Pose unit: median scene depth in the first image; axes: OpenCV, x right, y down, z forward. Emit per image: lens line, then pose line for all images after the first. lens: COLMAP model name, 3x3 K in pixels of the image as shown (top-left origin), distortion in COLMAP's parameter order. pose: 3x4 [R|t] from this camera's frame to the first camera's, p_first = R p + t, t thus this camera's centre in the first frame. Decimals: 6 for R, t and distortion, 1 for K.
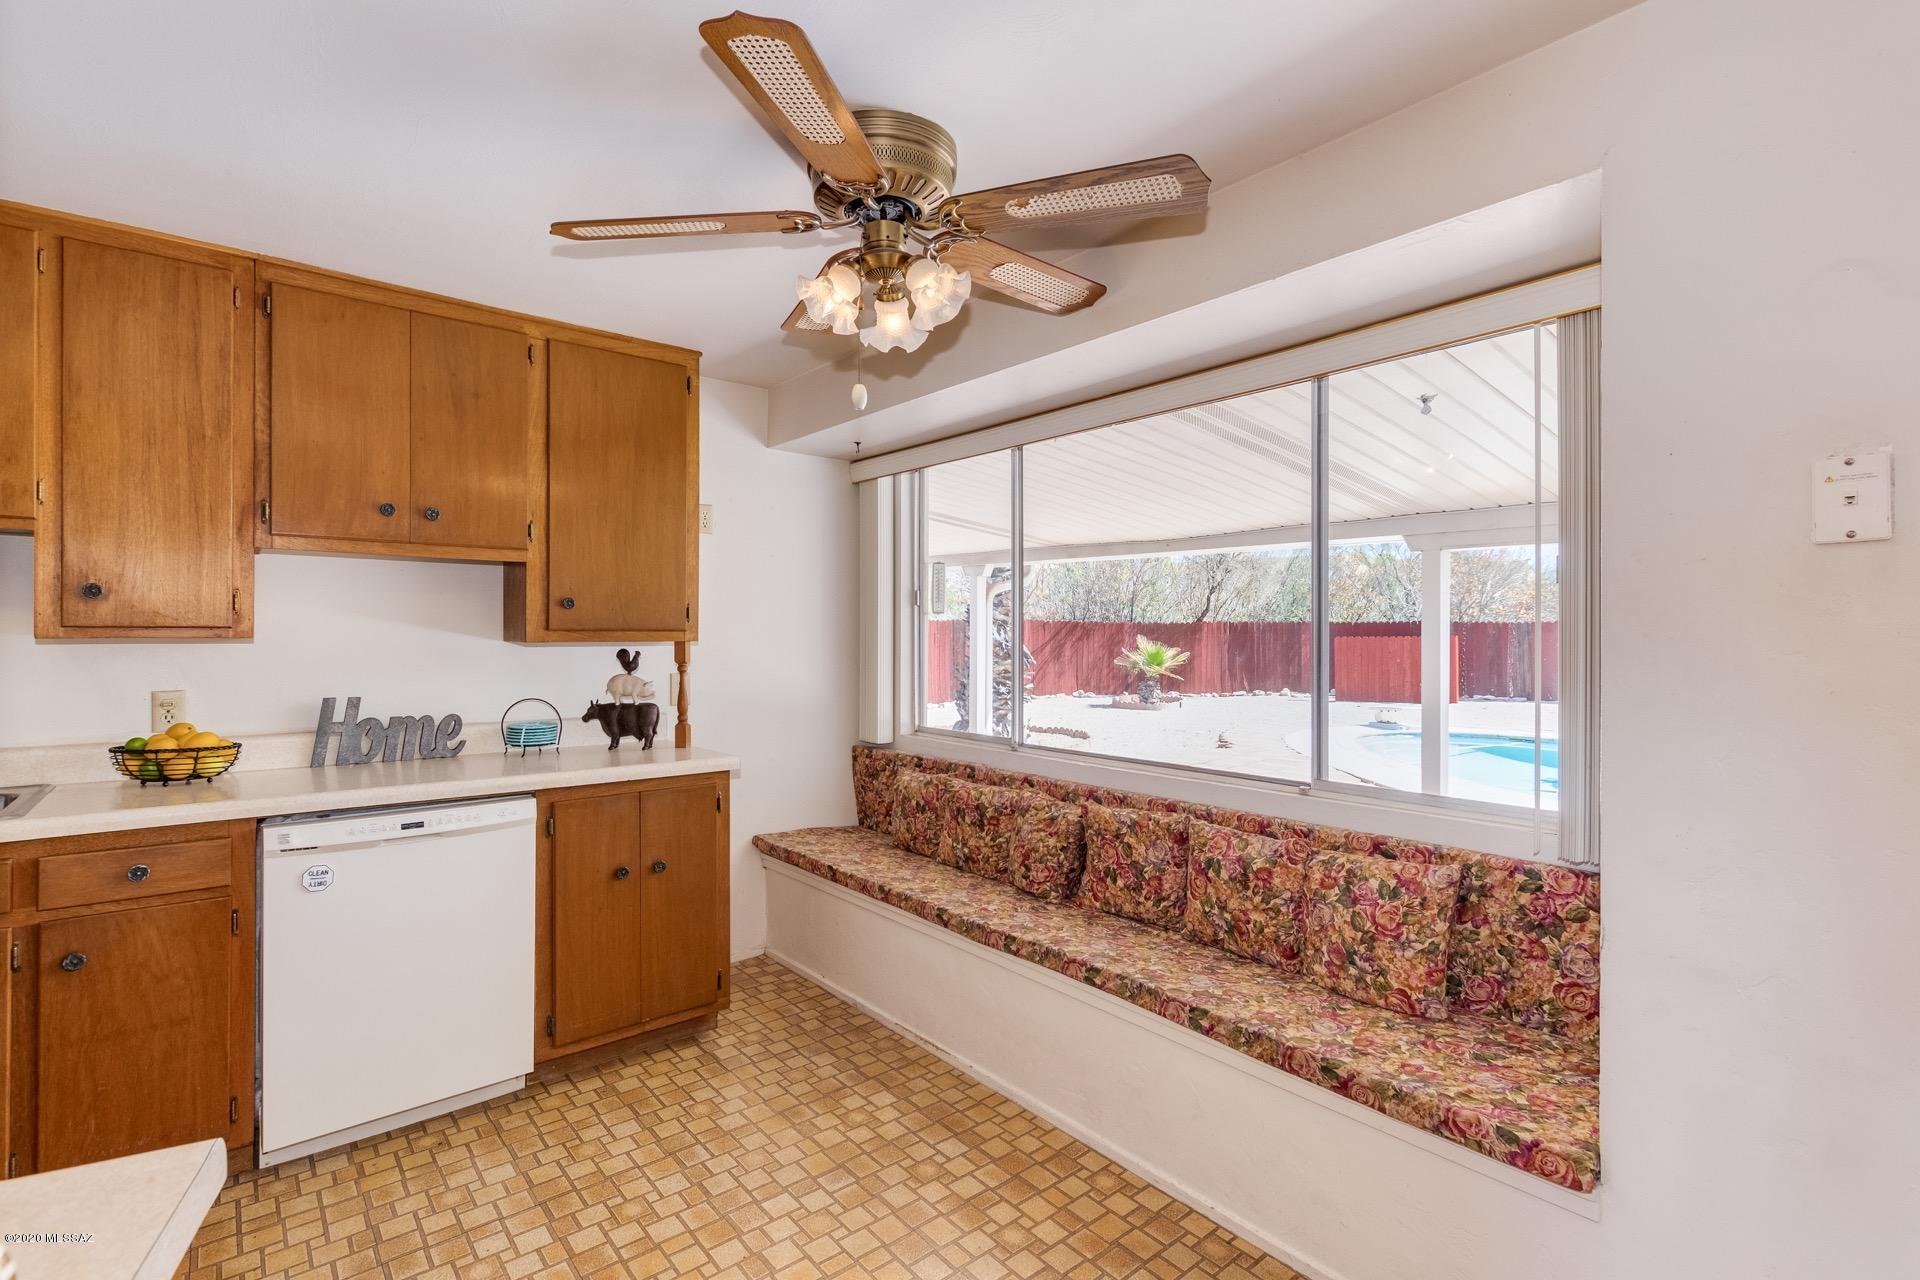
lens RADIAL K [[886.5, 0, 955.3], [0, 886.5, 629.4], [0, 0, 1]] dist [0.012914, -0.006710]
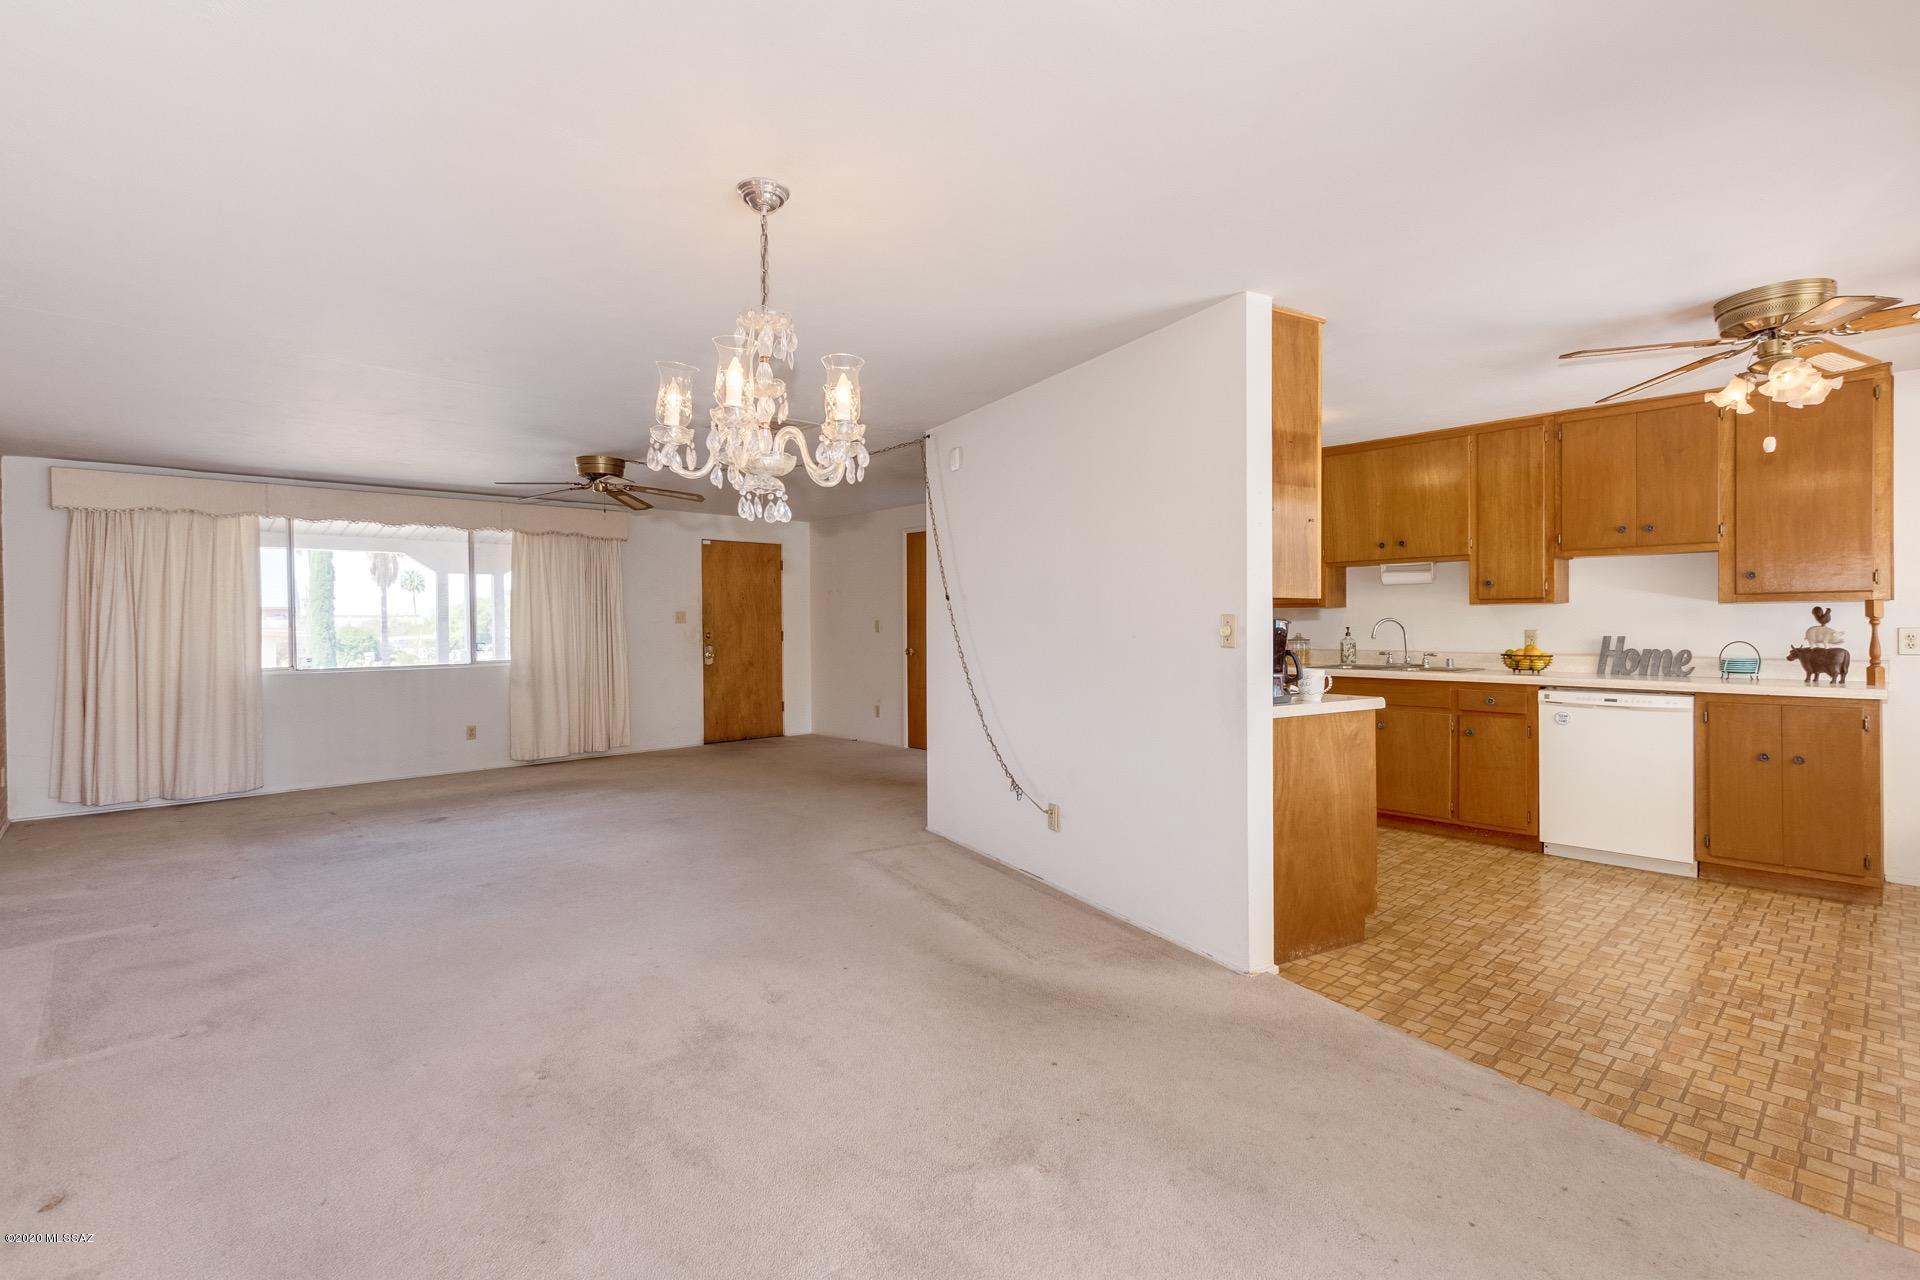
lens RADIAL K [[886.5, 0, 955.3], [0, 886.5, 629.4], [0, 0, 1]] dist [0.012914, -0.006710]
pose [[0.060903, 0.004189, -0.998135, 1.076299], [0.011715, 0.999919, 0.004911, 0.041762], [0.998075, -0.011992, 0.060849, -0.448311]]
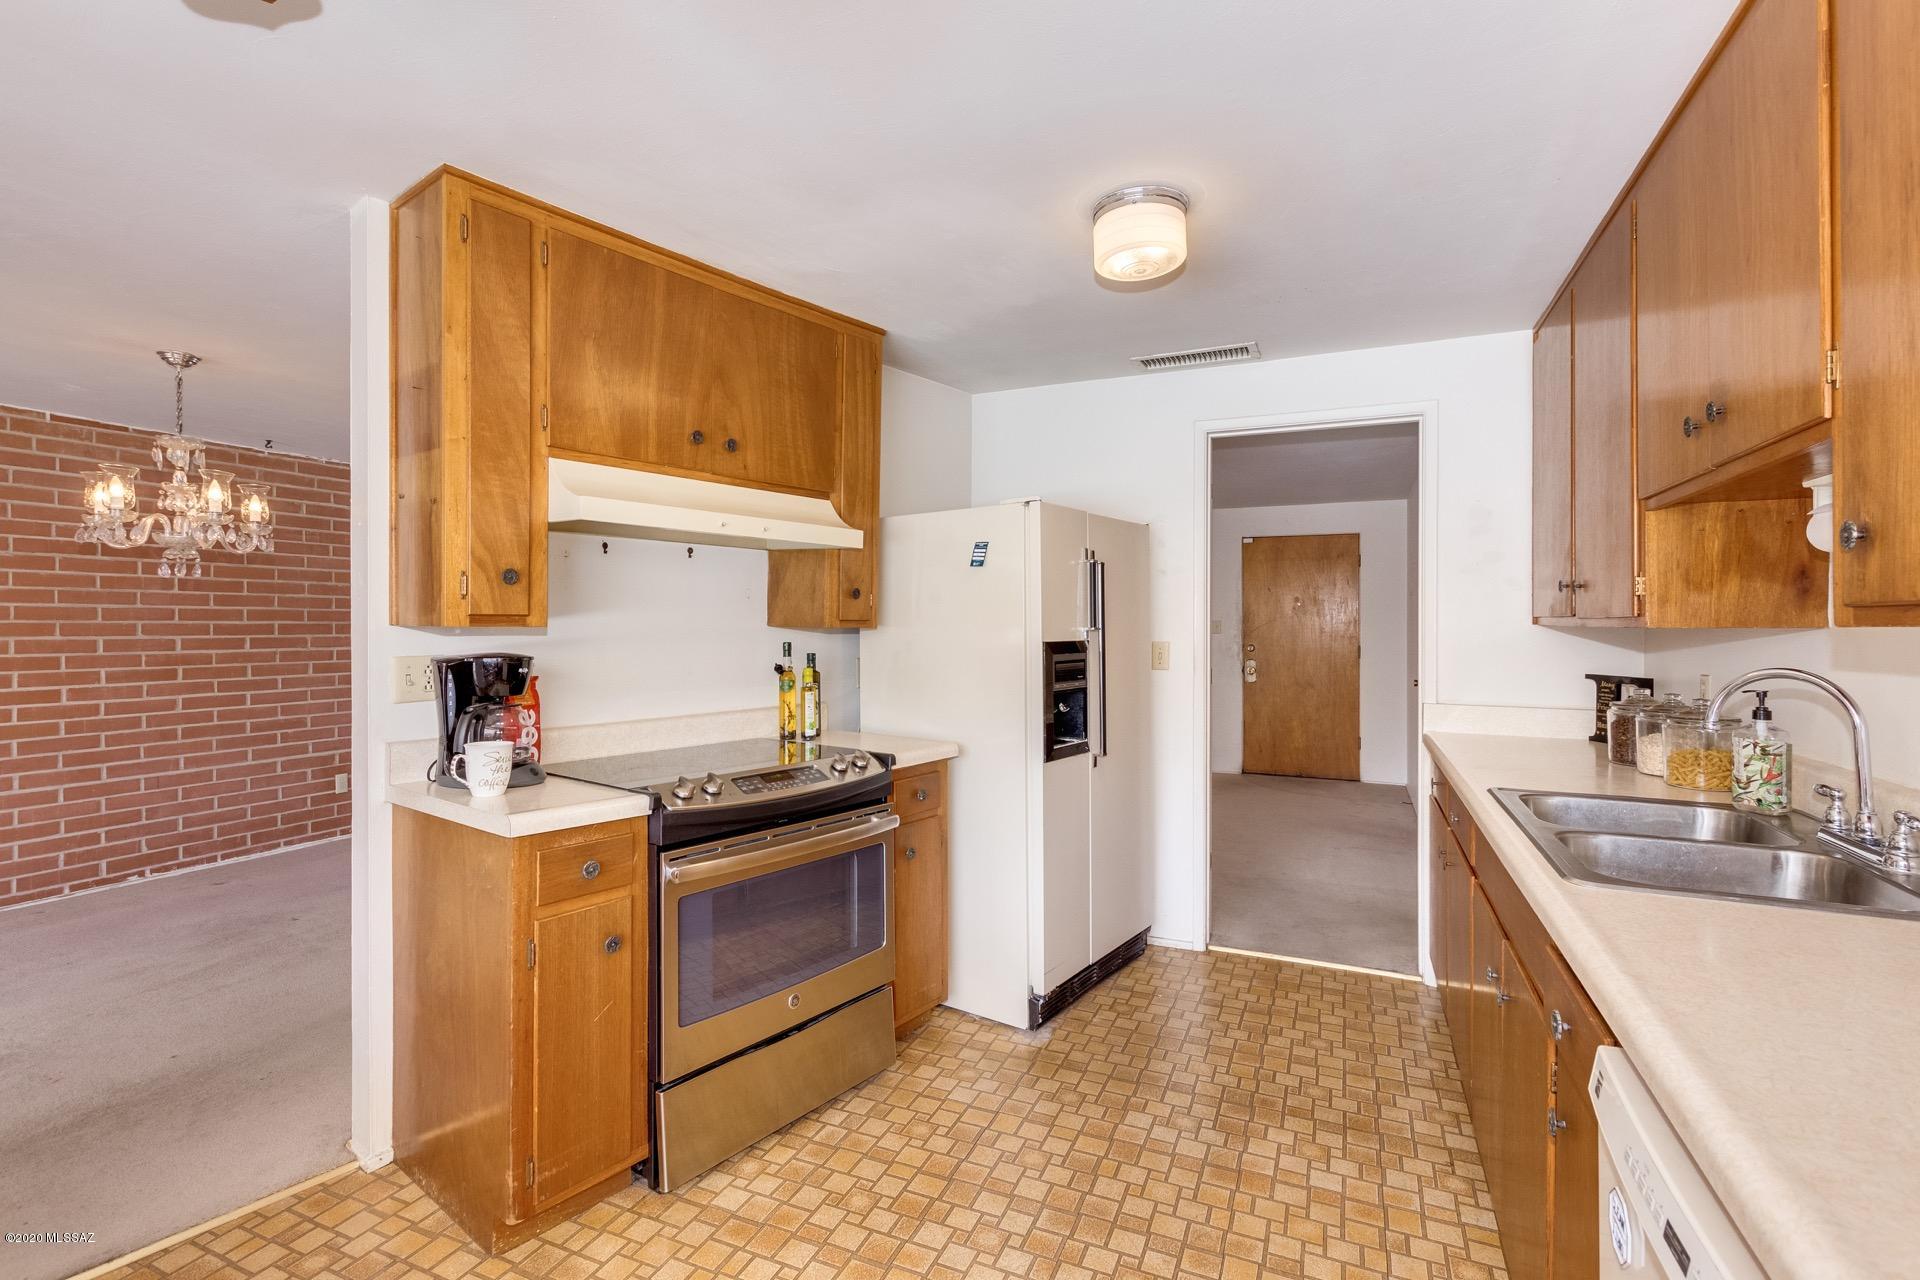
lens RADIAL K [[886.5, 0, 955.3], [0, 886.5, 629.4], [0, 0, 1]] dist [0.012914, -0.006710]
pose [[-0.898770, -0.003165, -0.438409, -0.239937], [-0.003206, 0.999995, -0.000646, 0.011523], [0.438408, 0.000825, -0.898776, 1.061789]]
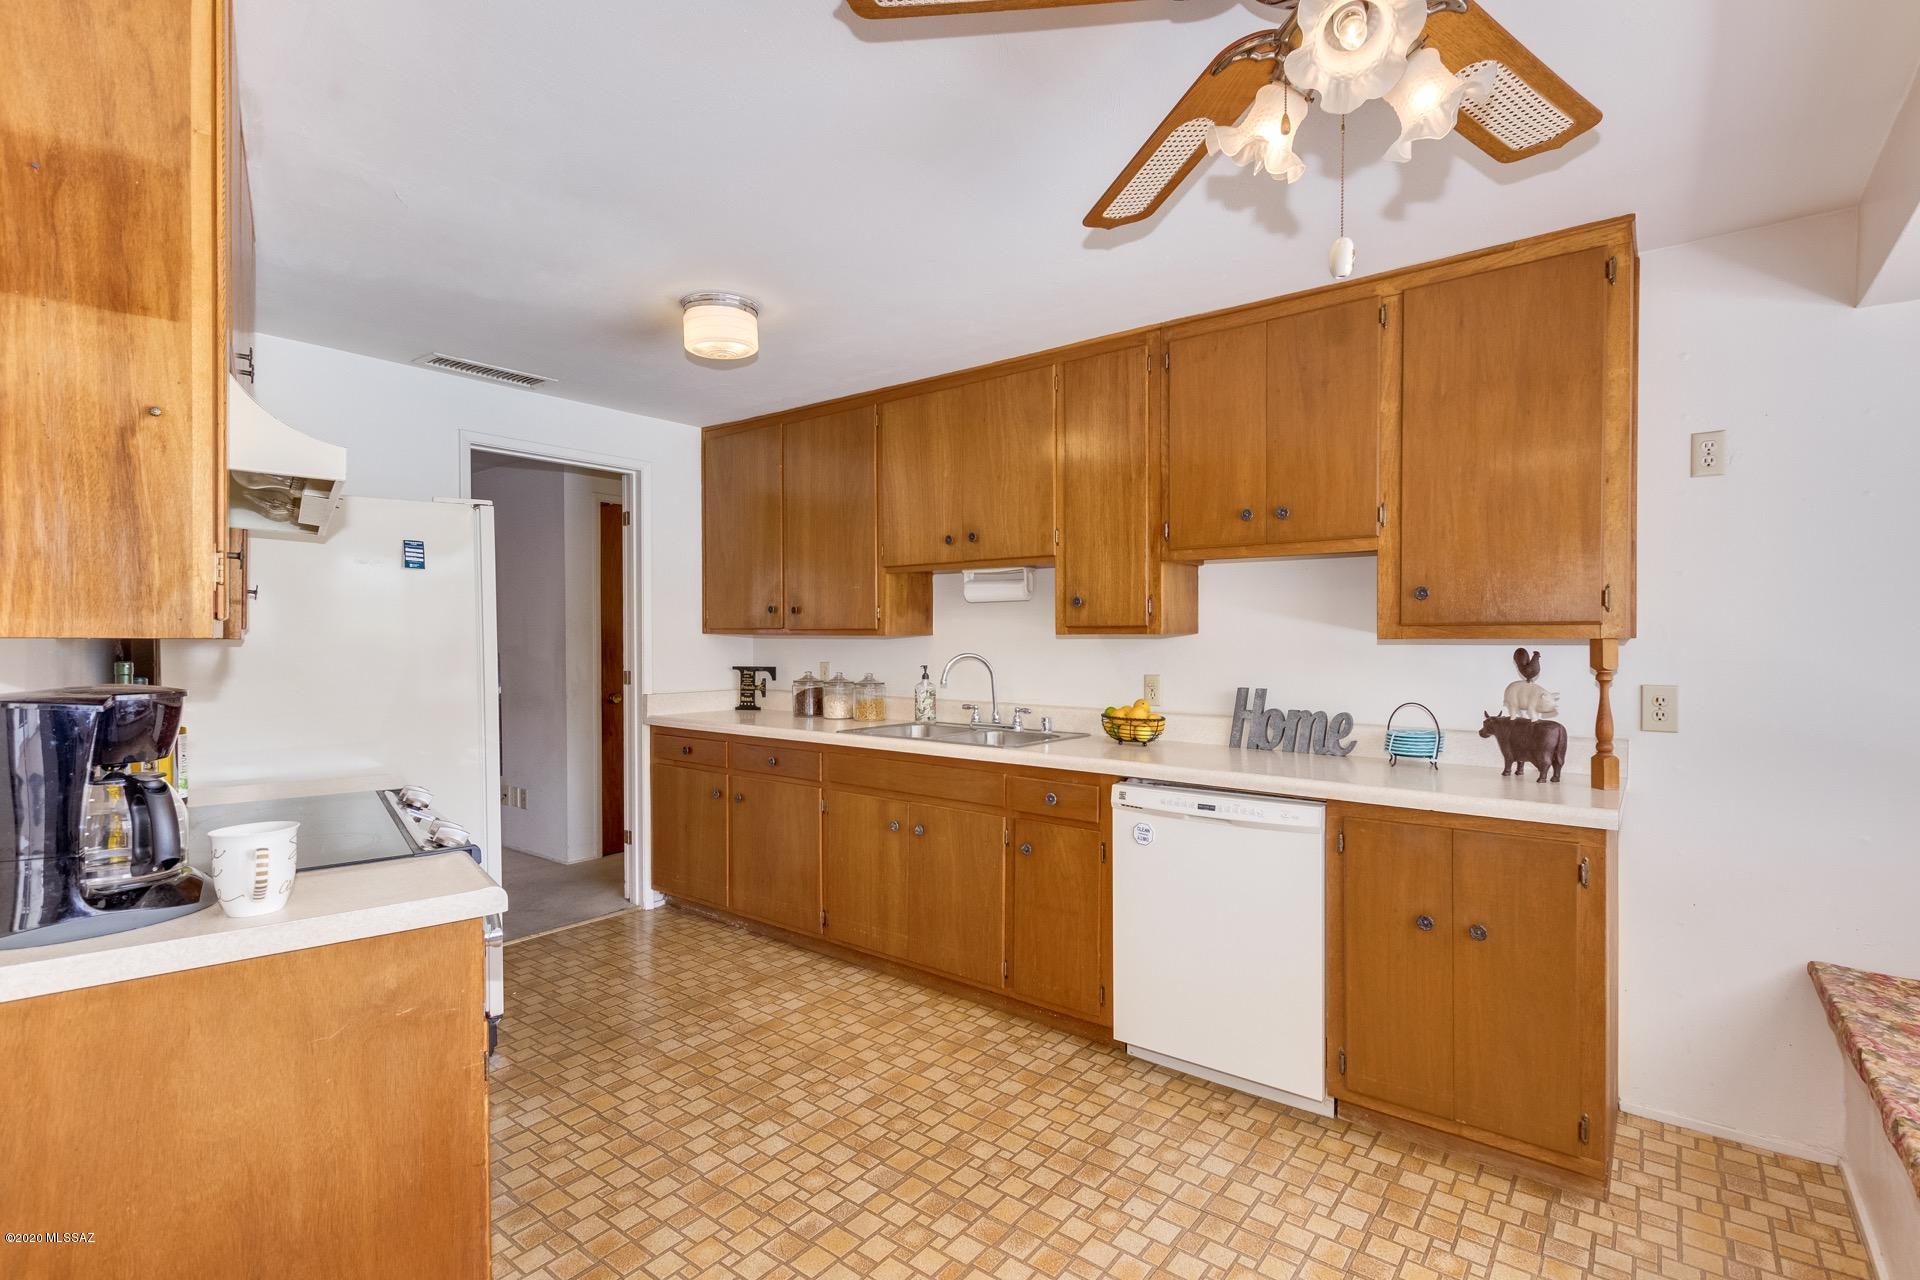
lens RADIAL K [[899.0, 0, 964.3], [0, 899.0, 648.2], [0, 0, 1]] dist [0.006977, -0.001259]
pose [[0.213650, 0.011072, -0.976848, 0.356805], [0.006254, 0.999900, 0.012701, 0.010569], [0.976890, -0.008823, 0.213559, 0.439250]]
